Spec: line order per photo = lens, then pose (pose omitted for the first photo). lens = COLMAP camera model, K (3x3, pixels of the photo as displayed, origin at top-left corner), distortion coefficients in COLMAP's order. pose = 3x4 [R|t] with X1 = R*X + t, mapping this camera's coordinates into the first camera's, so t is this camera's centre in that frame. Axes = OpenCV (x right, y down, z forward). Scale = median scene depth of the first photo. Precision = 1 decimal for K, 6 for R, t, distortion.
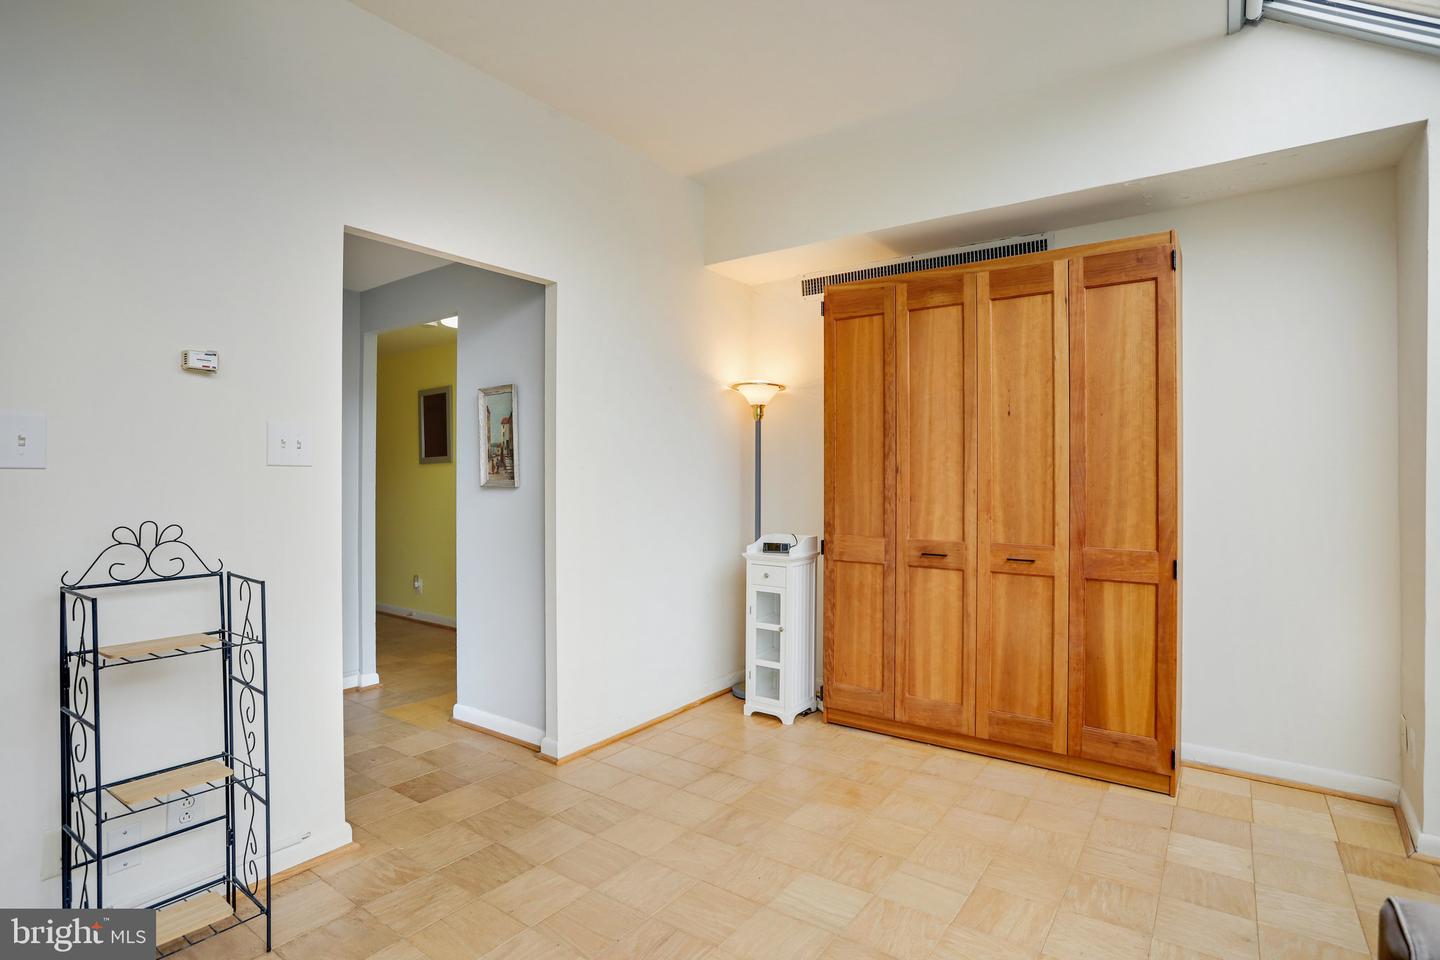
lens RADIAL K [[737.4, 0, 708.5], [0, 737.4, 478.8], [0, 0, 1]] dist [-0.040729, 0.018745]
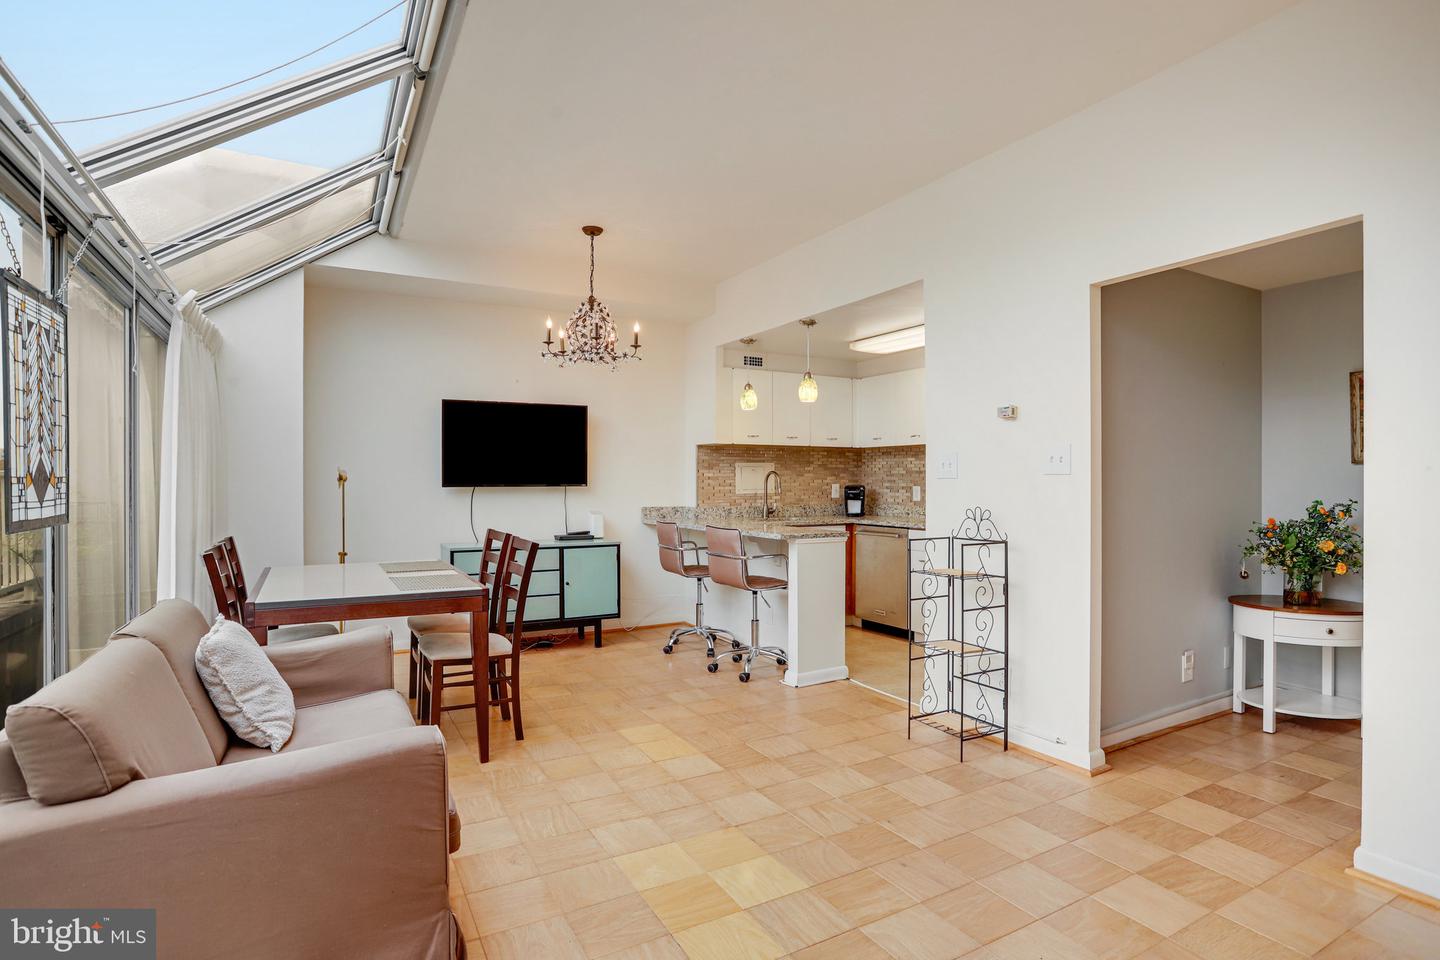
lens RADIAL K [[737.4, 0, 730.9], [0, 737.4, 484.5], [0, 0, 1]] dist [-0.040729, 0.018745]
pose [[-0.424537, 0.004912, -0.905397, 0.662258], [0.002900, 0.999988, 0.004066, -0.004399], [0.905406, -0.000900, -0.424546, 0.696480]]
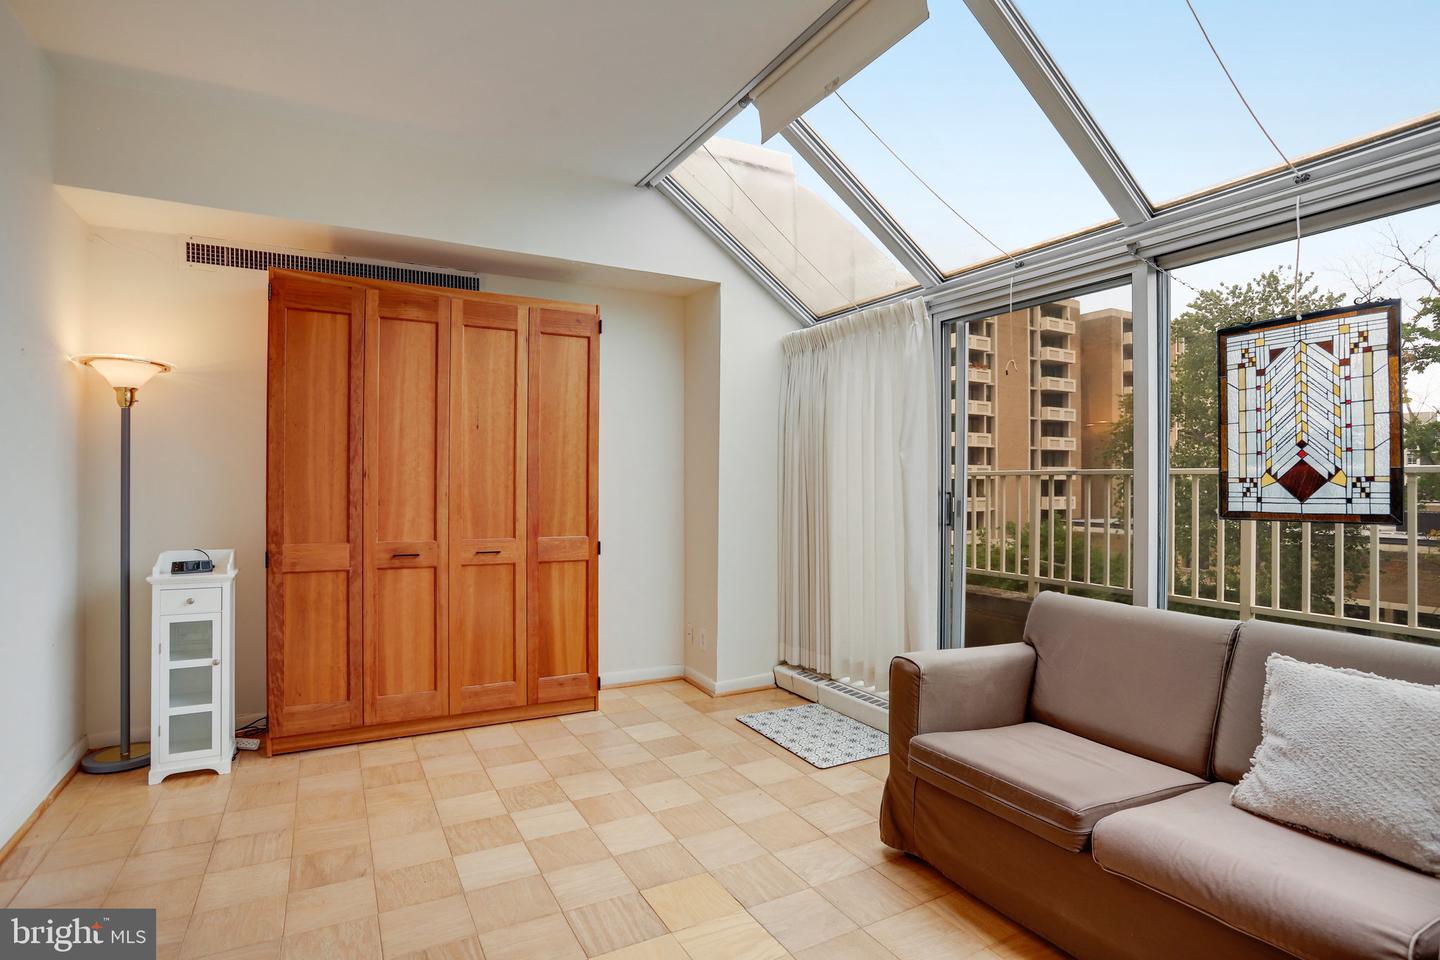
lens RADIAL K [[737.4, 0, 730.8], [0, 737.4, 482.4], [0, 0, 1]] dist [-0.040729, 0.018745]
pose [[0.436651, 0.001031, 0.899630, -0.414737], [-0.000749, 0.999999, -0.000783, -0.000384], [-0.899631, -0.000332, 0.436652, 0.119785]]
